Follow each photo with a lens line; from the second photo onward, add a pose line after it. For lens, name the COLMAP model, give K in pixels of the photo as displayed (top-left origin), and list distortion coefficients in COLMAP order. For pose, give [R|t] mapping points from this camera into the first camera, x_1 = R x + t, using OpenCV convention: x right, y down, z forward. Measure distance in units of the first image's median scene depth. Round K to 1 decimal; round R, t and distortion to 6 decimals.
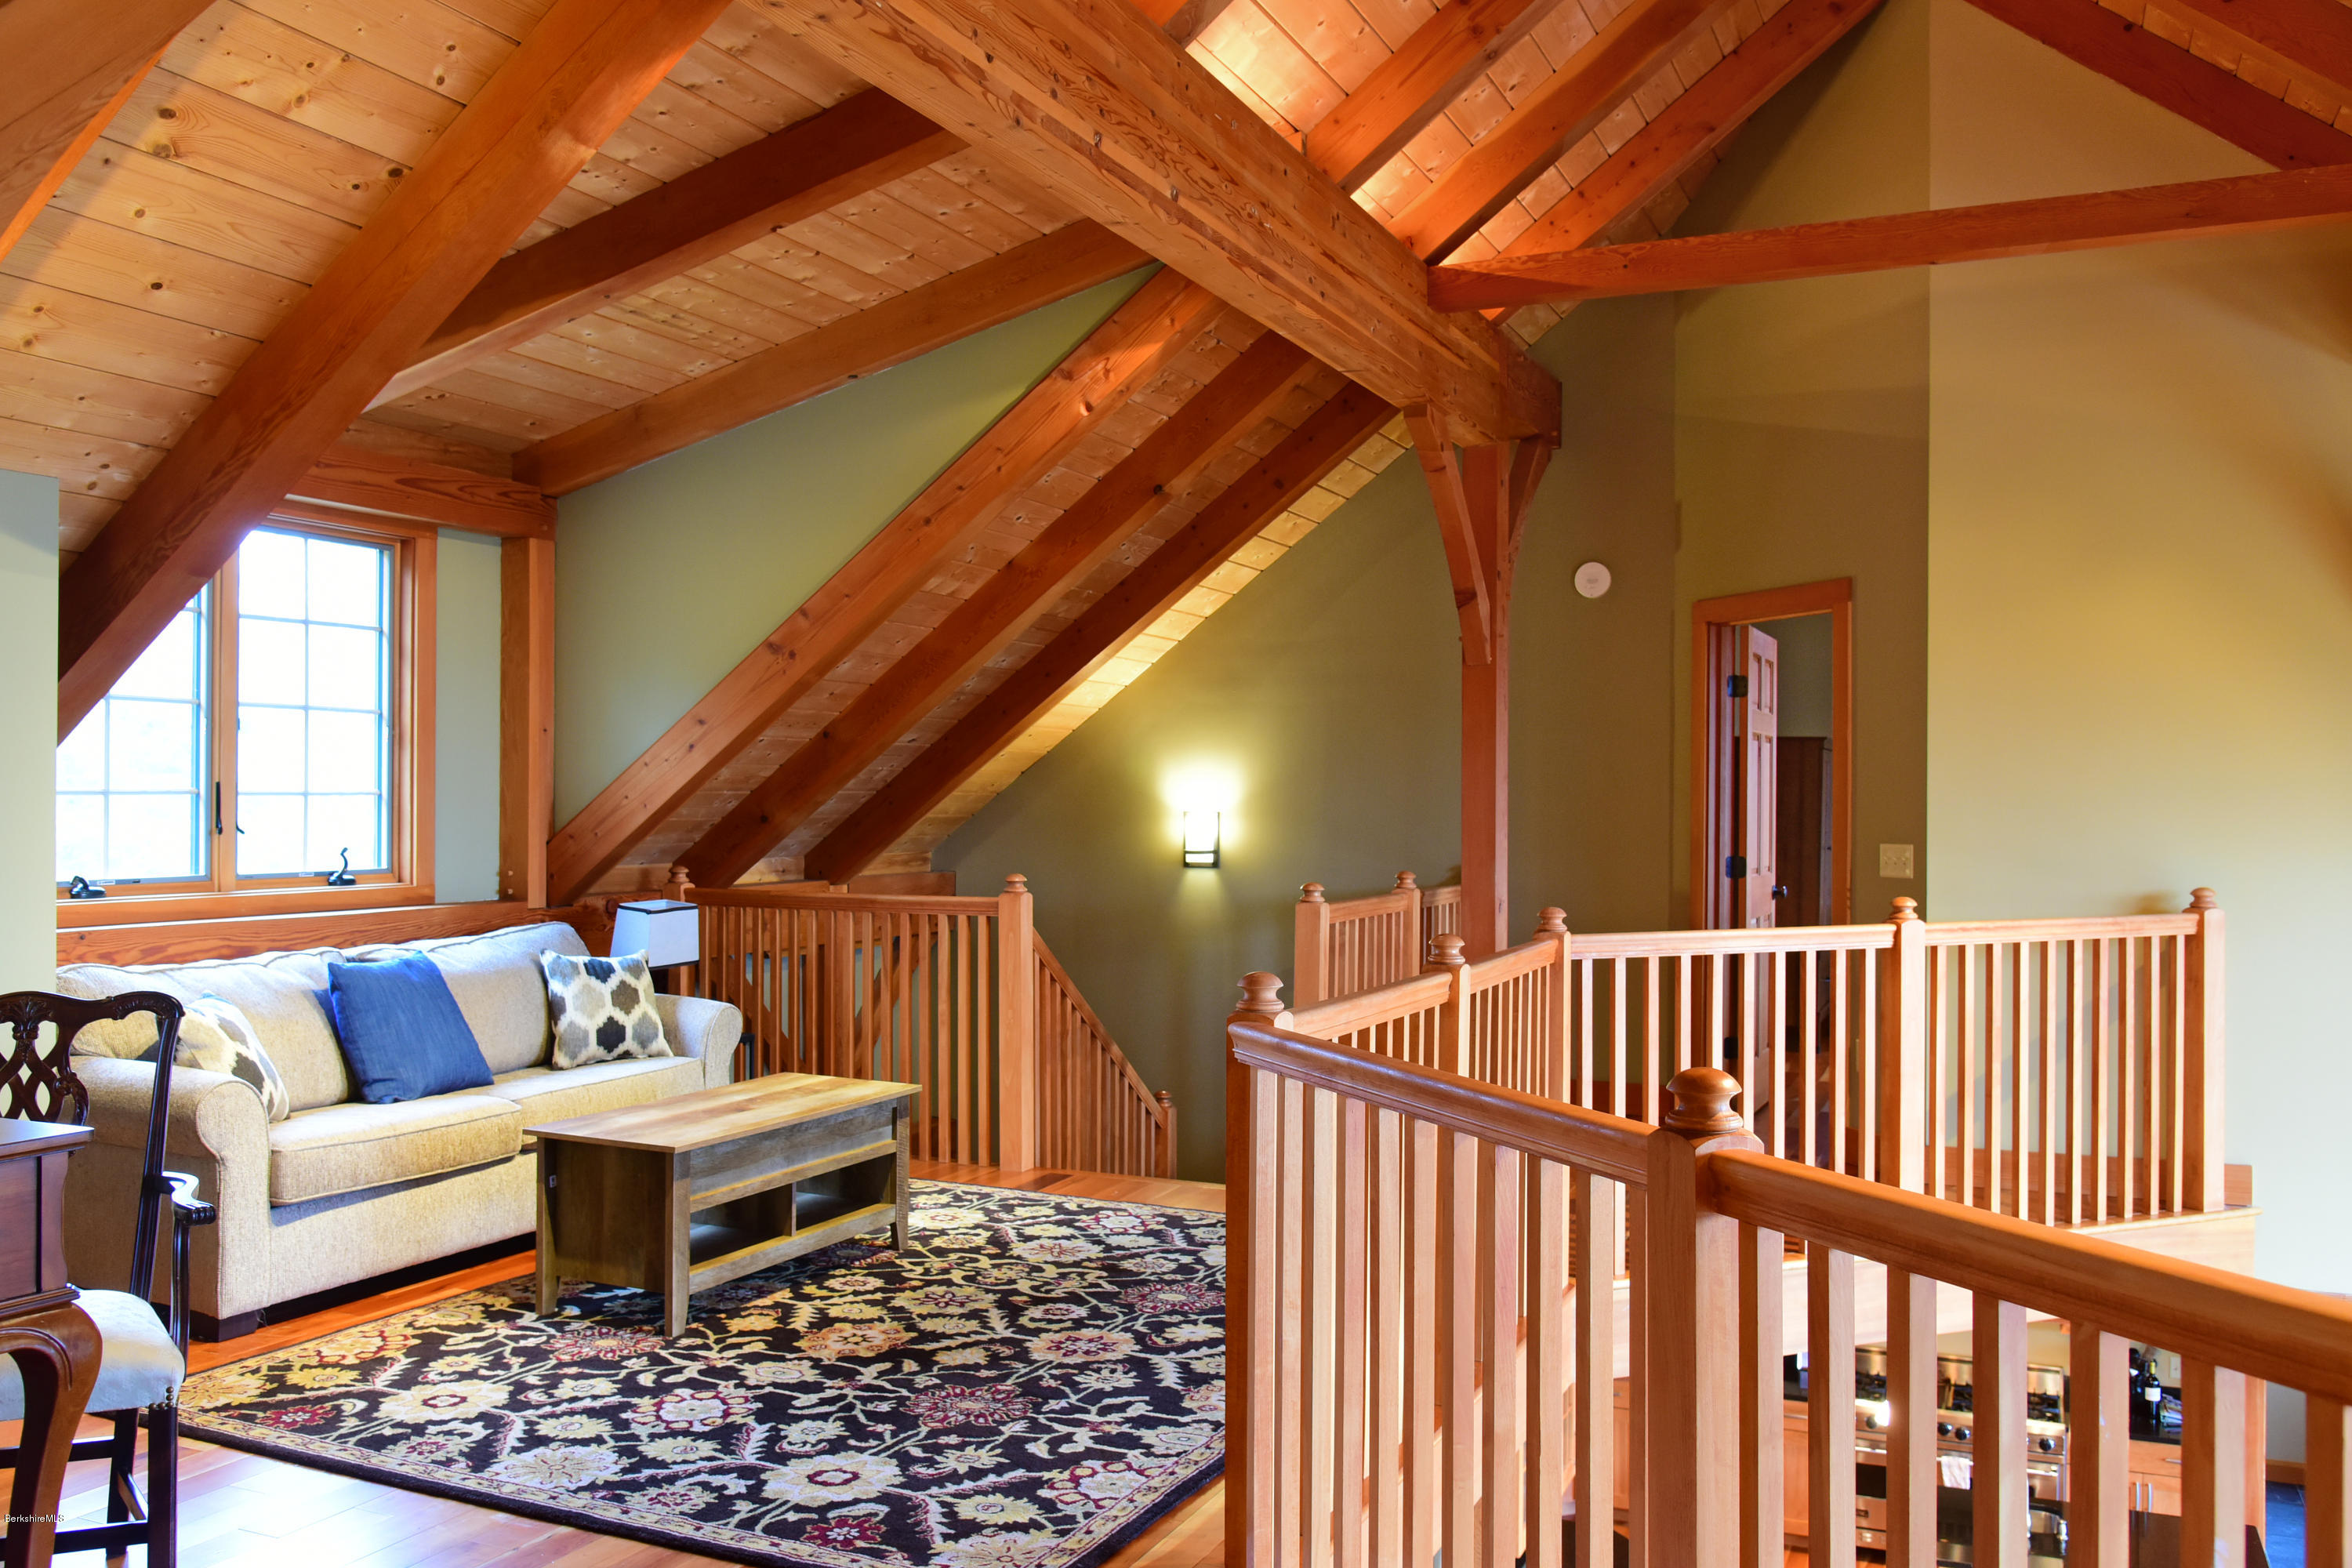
lens RADIAL K [[2023.6, 0, 1176.0], [0, 2023.6, 784.0], [0, 0, 1]] dist [-0.008458, -0.007880]
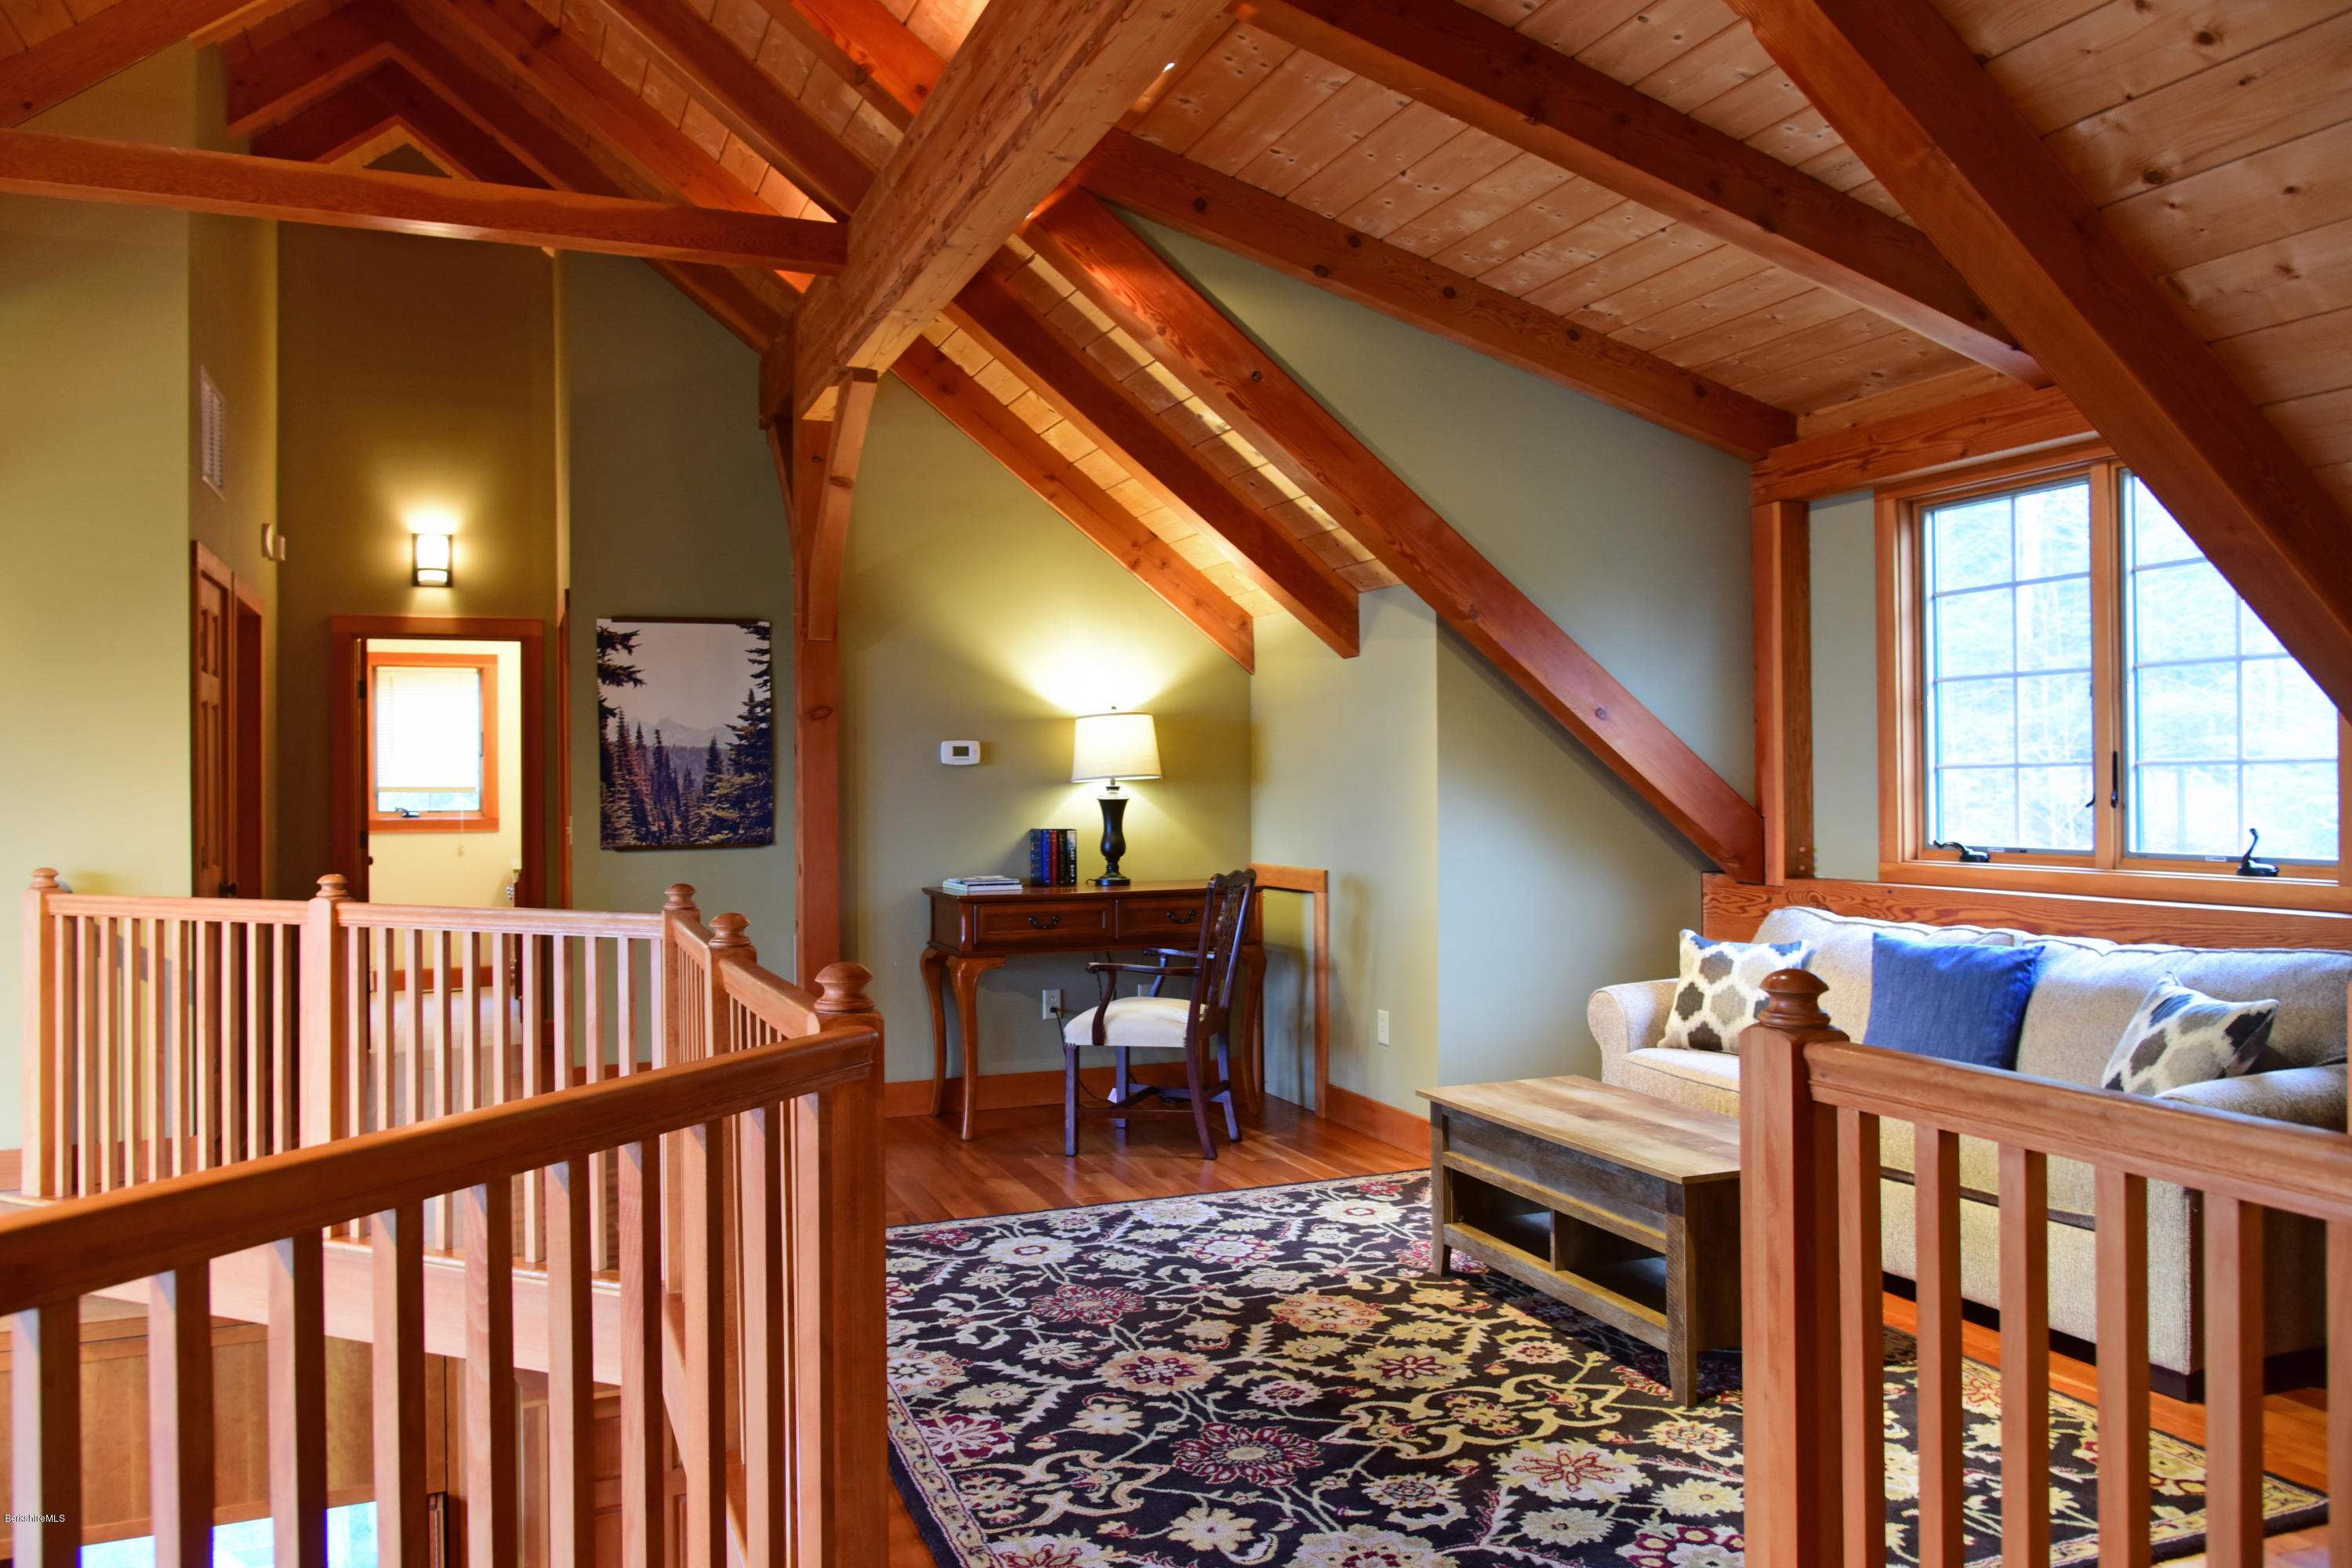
lens RADIAL K [[1726.1, 0, 1177.8], [0, 1726.1, 816.7], [0, 0, 1]] dist [-0.009630, 0.001545]
pose [[-0.709752, 0.008871, -0.704396, 0.492438], [0.005715, 0.999960, 0.006835, 0.026524], [0.704429, 0.000825, -0.709774, 1.572808]]
